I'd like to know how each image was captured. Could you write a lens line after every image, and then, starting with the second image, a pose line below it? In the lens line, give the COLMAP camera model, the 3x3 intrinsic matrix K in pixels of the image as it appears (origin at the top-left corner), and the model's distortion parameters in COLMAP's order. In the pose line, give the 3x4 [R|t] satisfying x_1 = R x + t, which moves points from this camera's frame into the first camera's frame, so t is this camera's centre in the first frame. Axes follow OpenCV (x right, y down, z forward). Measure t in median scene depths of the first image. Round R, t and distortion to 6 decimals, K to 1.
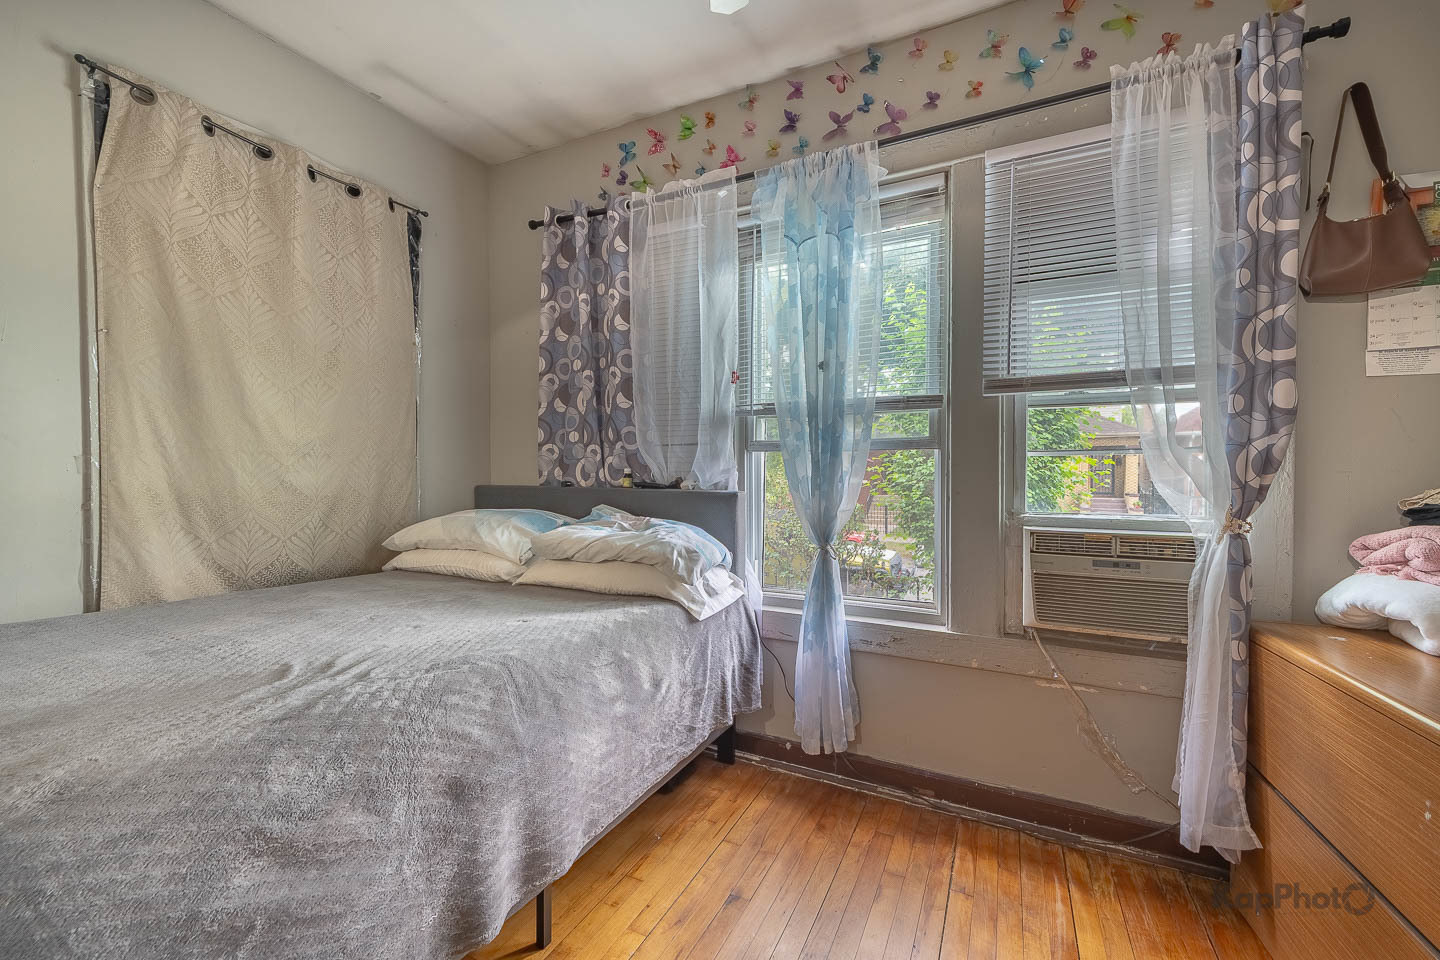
lens RADIAL K [[571.7, 0, 748.8], [0, 571.7, 480.9], [0, 0, 1]] dist [0.012973, -0.003383]
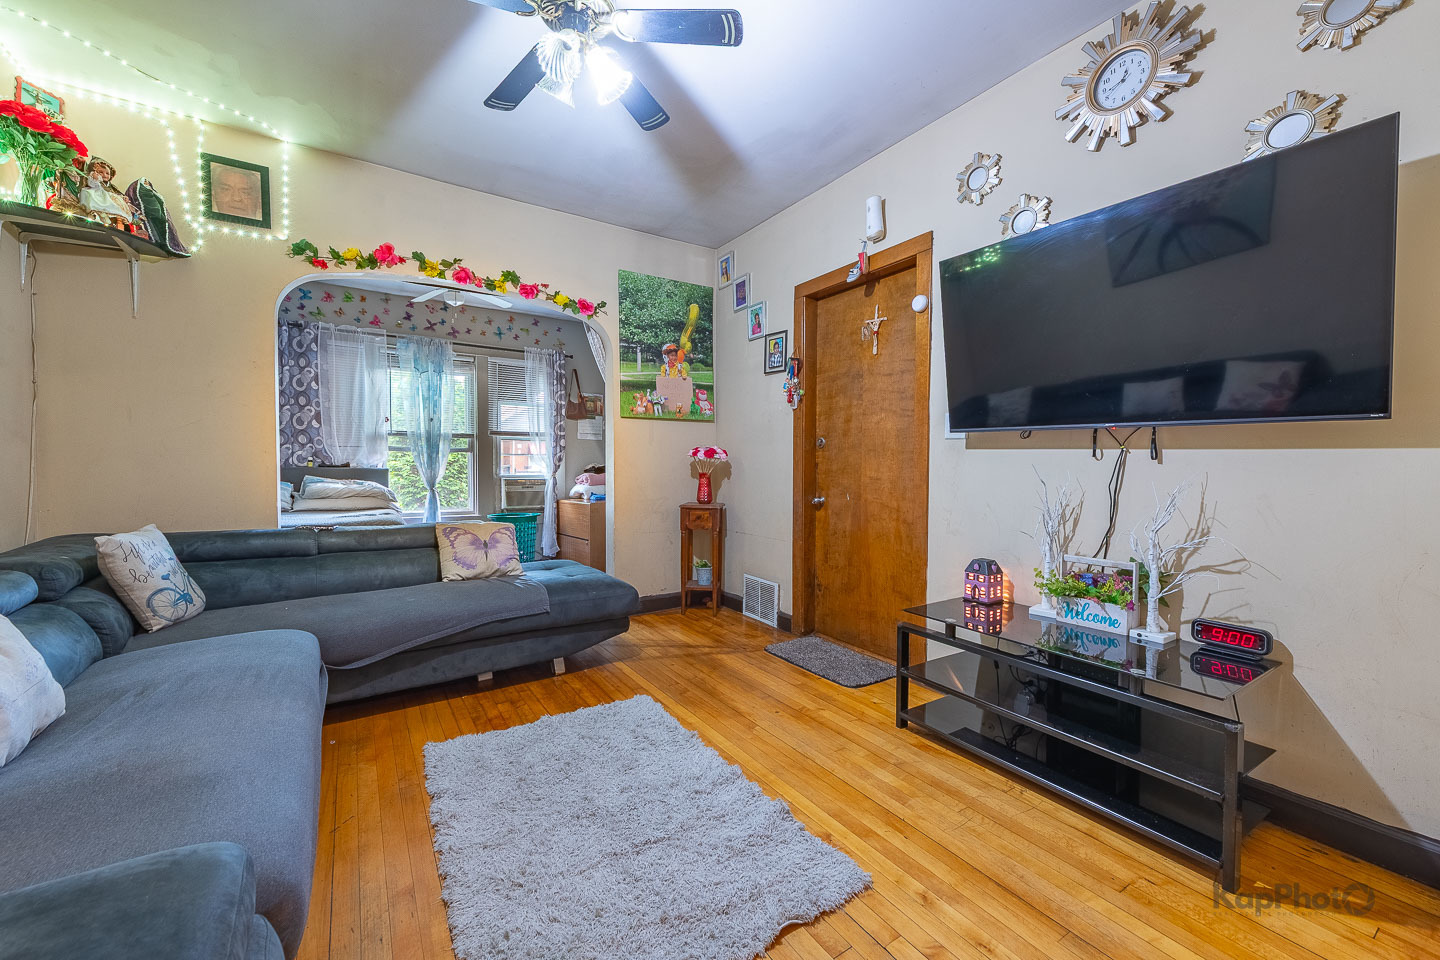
lens RADIAL K [[571.7, 0, 712.0], [0, 571.7, 478.1], [0, 0, 1]] dist [0.012973, -0.003383]
pose [[0.538318, -0.014369, 0.842619, -1.420299], [0.008903, 0.999896, 0.011363, 0.049110], [-0.842695, 0.001384, 0.538390, -1.531353]]
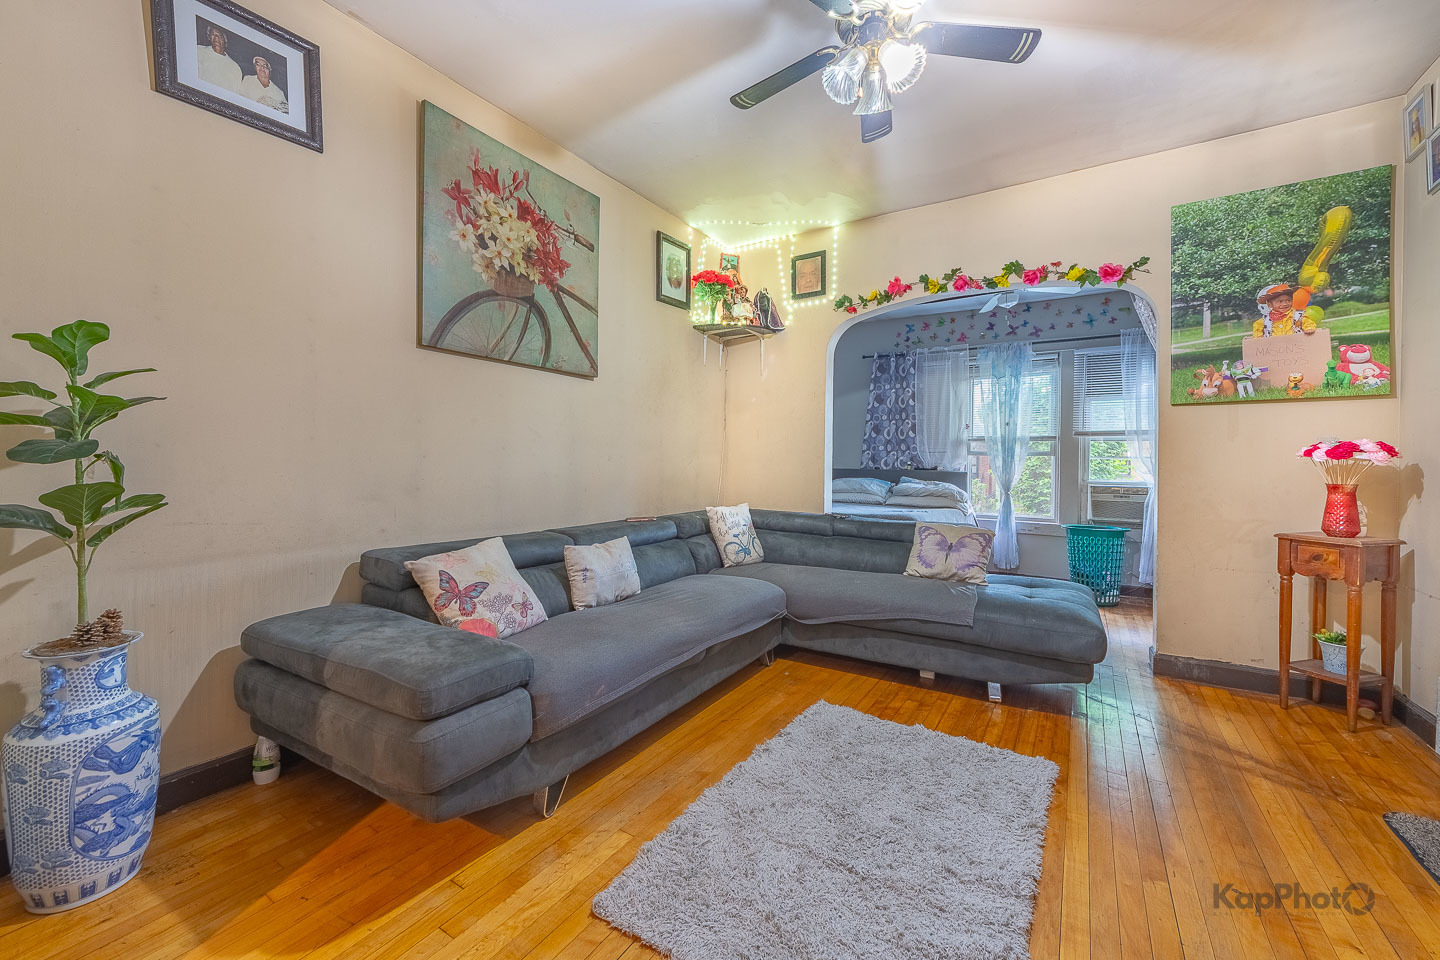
lens RADIAL K [[571.7, 0, 725.2], [0, 571.7, 467.6], [0, 0, 1]] dist [0.012973, -0.003383]
pose [[0.990263, 0.015075, -0.138389, -0.801953], [-0.016850, 0.999790, -0.011669, 0.054235], [0.138184, 0.013888, 0.990309, -1.828017]]
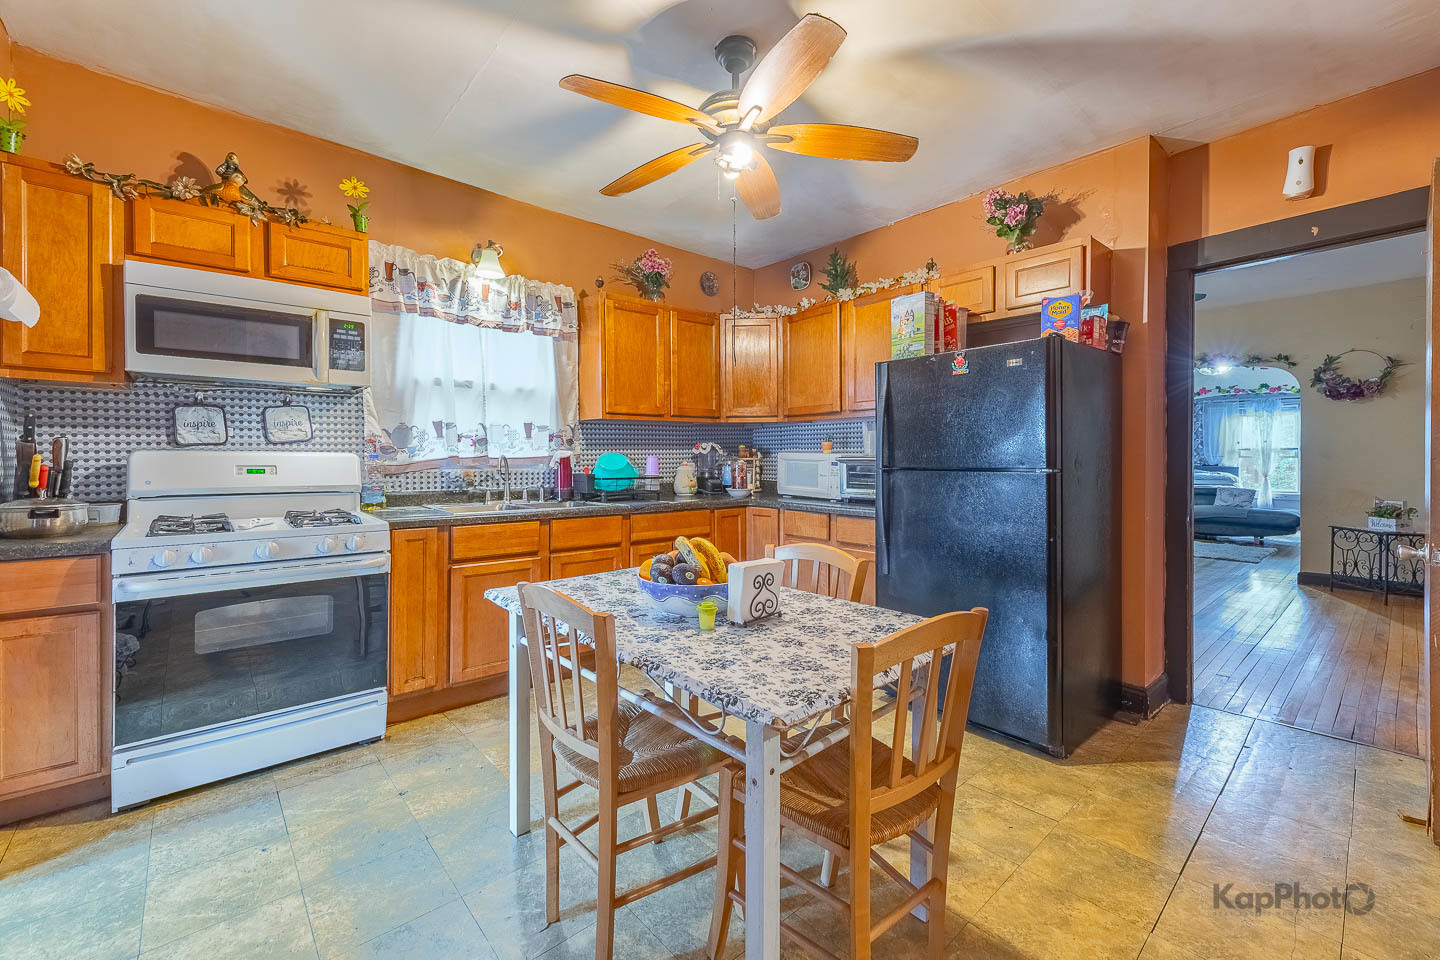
lens RADIAL K [[571.7, 0, 701.0], [0, 571.7, 462.6], [0, 0, 1]] dist [0.012973, -0.003383]
pose [[0.890169, 0.005637, -0.455595, -2.009709], [-0.011271, 0.999890, -0.009651, 0.090475], [0.455491, 0.013726, 0.890135, -5.881005]]
